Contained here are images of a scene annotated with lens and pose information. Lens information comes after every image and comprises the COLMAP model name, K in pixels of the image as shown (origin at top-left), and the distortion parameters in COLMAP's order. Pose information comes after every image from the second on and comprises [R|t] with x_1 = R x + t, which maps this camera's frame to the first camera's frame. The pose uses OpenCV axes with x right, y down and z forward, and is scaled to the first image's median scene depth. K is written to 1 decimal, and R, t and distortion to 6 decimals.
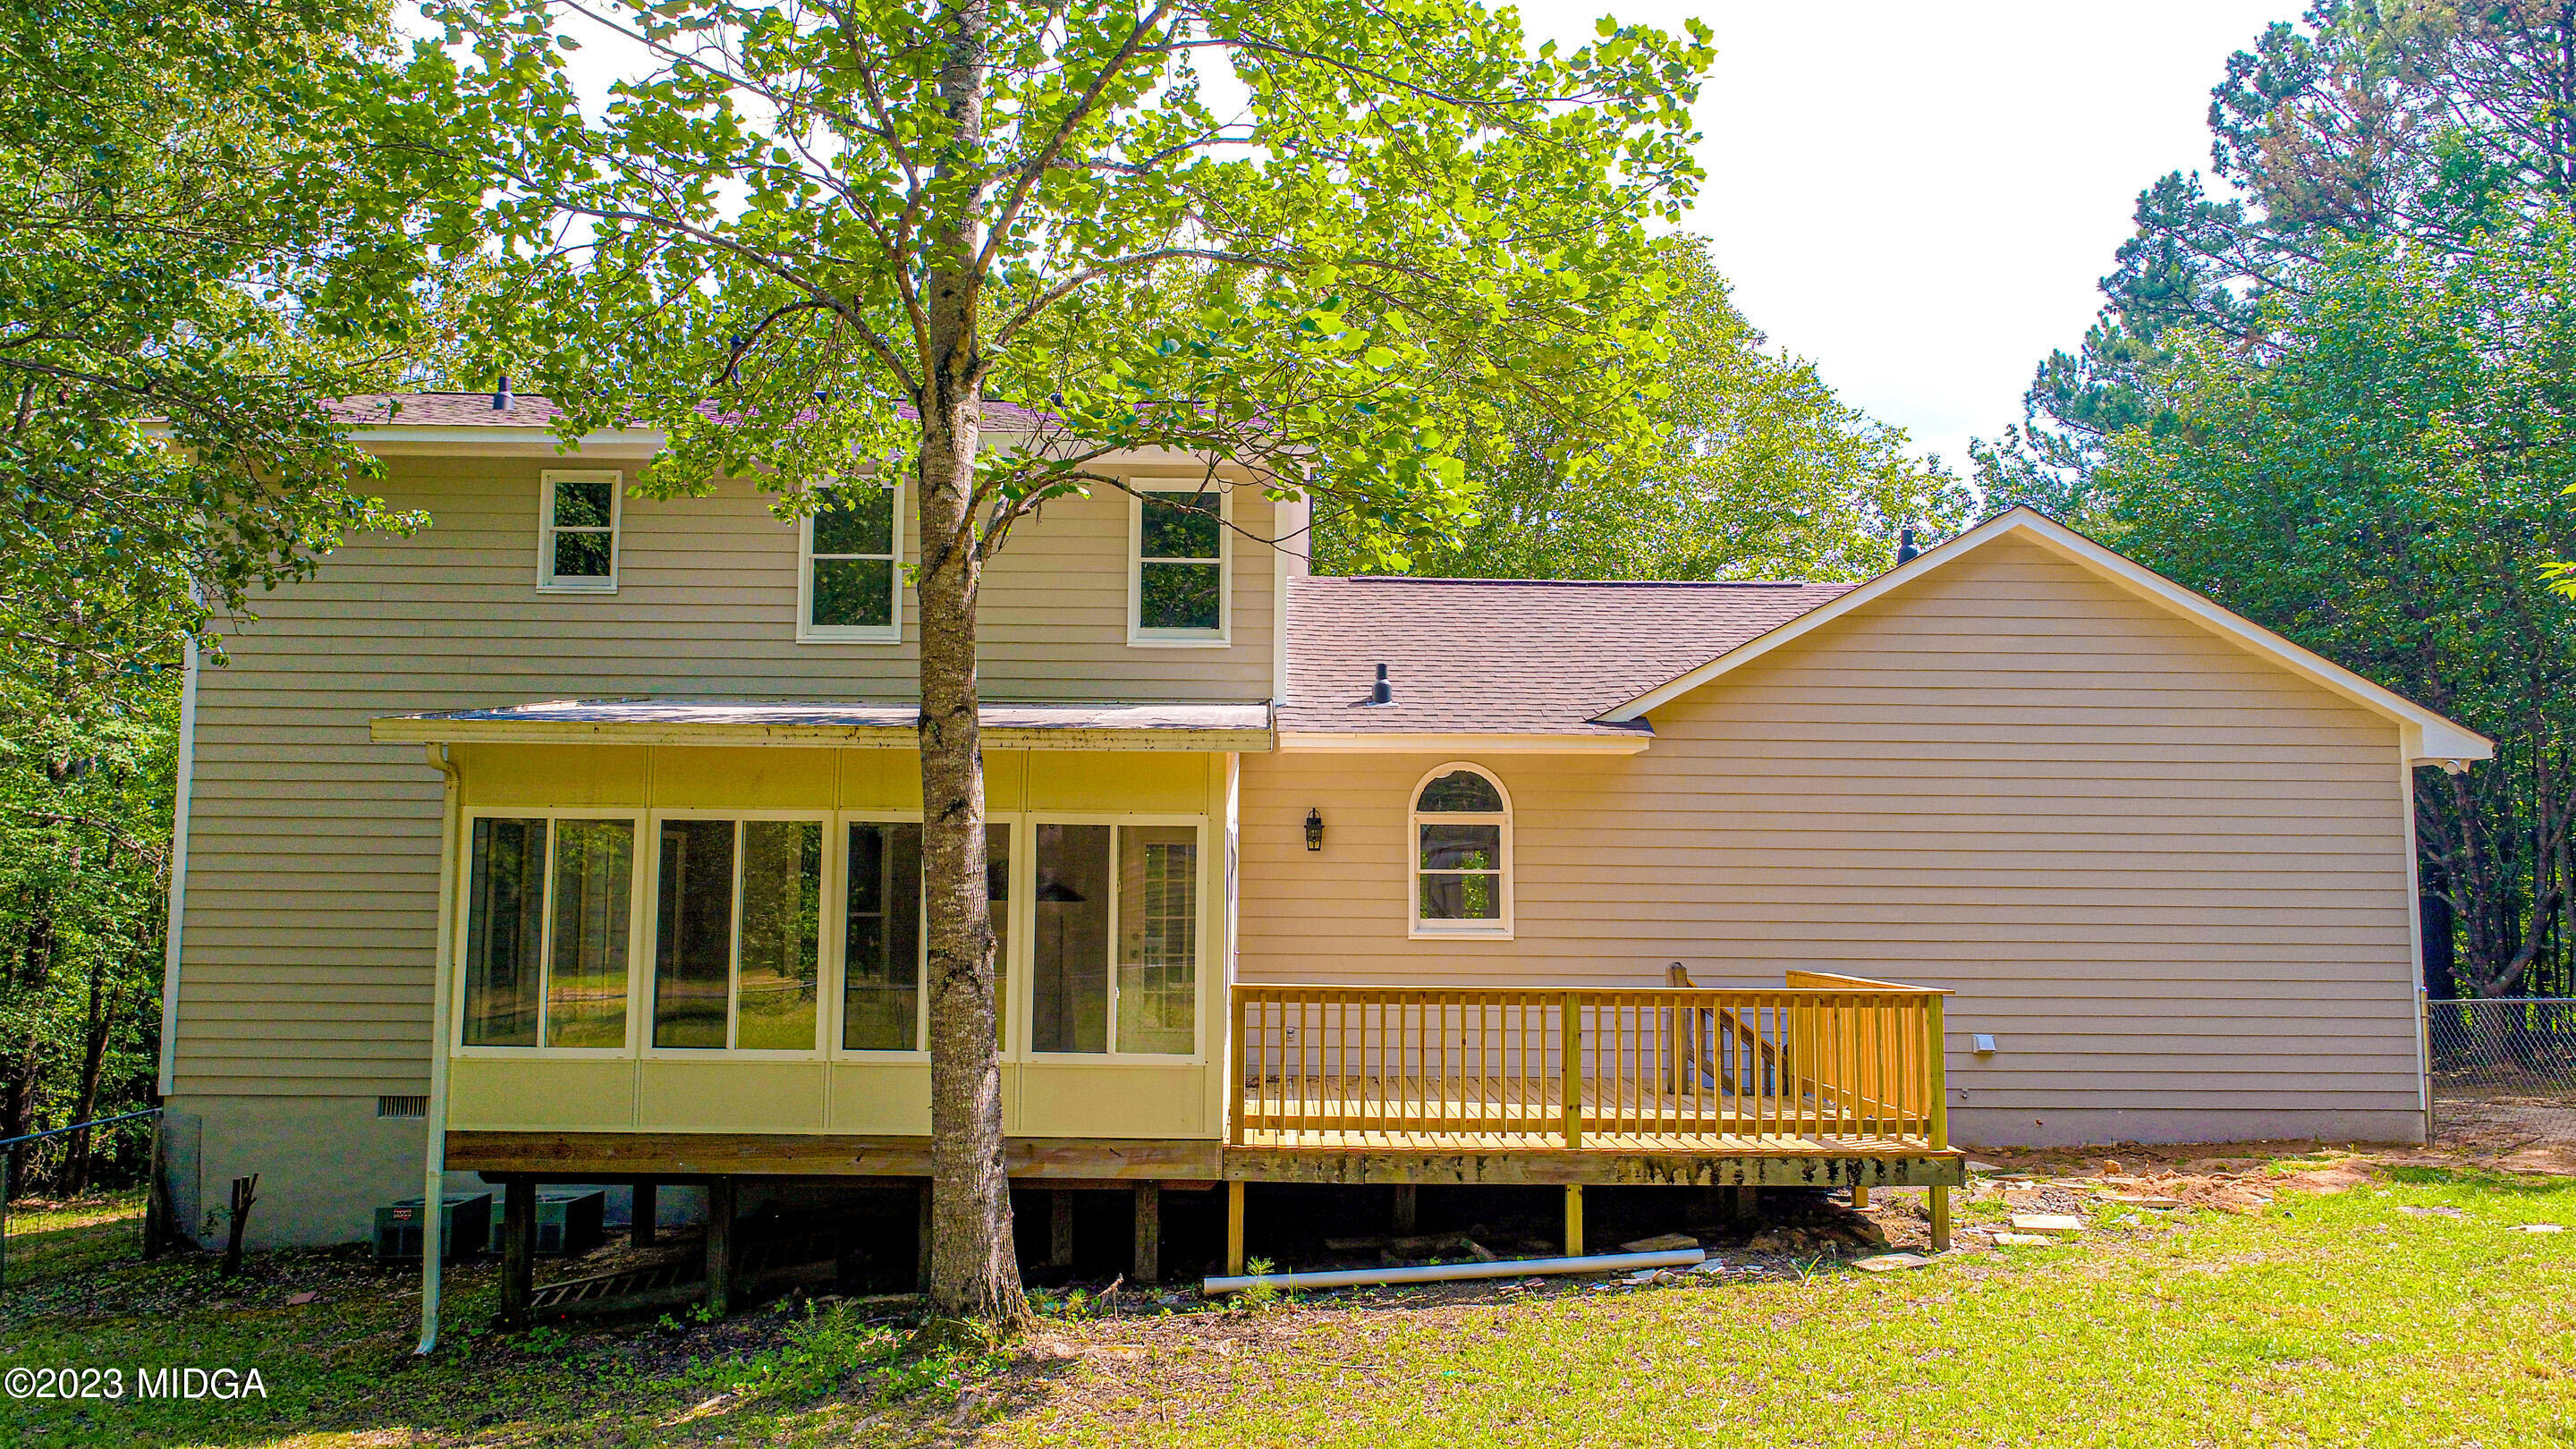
lens RADIAL K [[1740.3, 0, 1286.8], [0, 1740.3, 733.9], [0, 0, 1]] dist [0.002581, 0.001014]
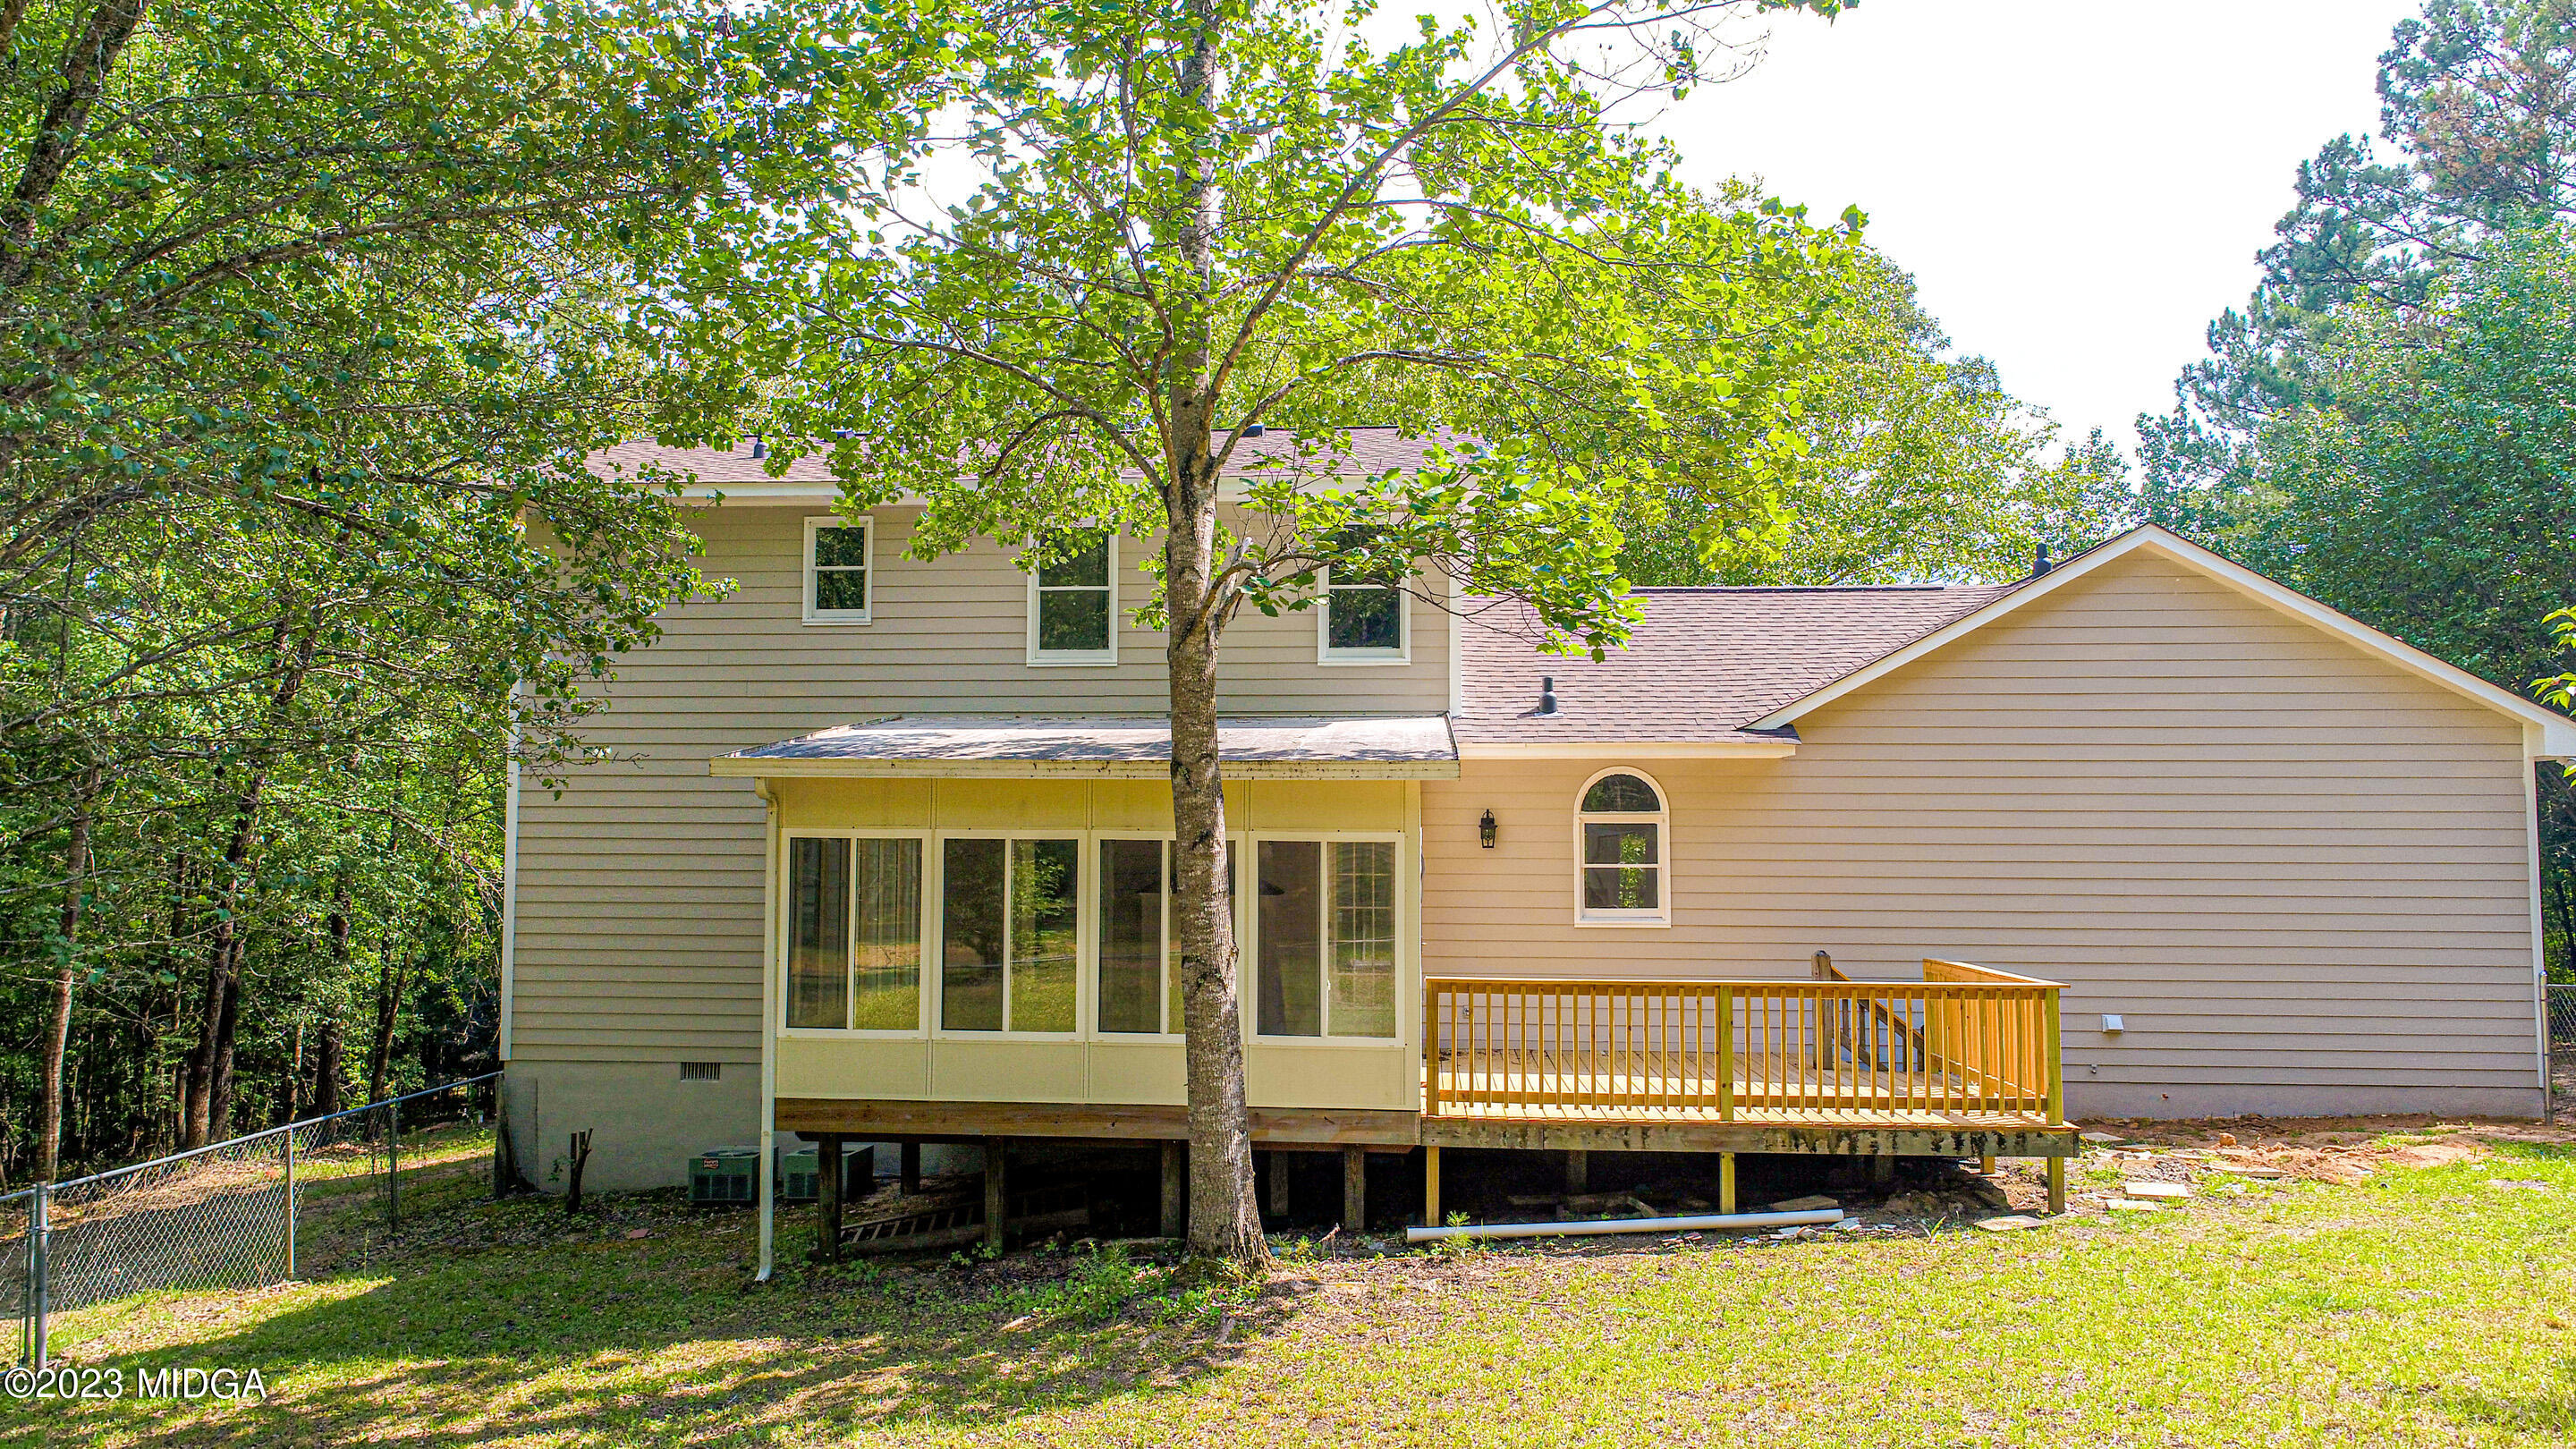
lens RADIAL K [[1740.3, 0, 1286.8], [0, 1740.3, 733.9], [0, 0, 1]] dist [0.002581, 0.001014]
pose [[0.996395, -0.009541, -0.084292, -0.024803], [0.011808, 0.999581, 0.026435, -0.049960], [0.084004, -0.027335, 0.996090, -0.158728]]
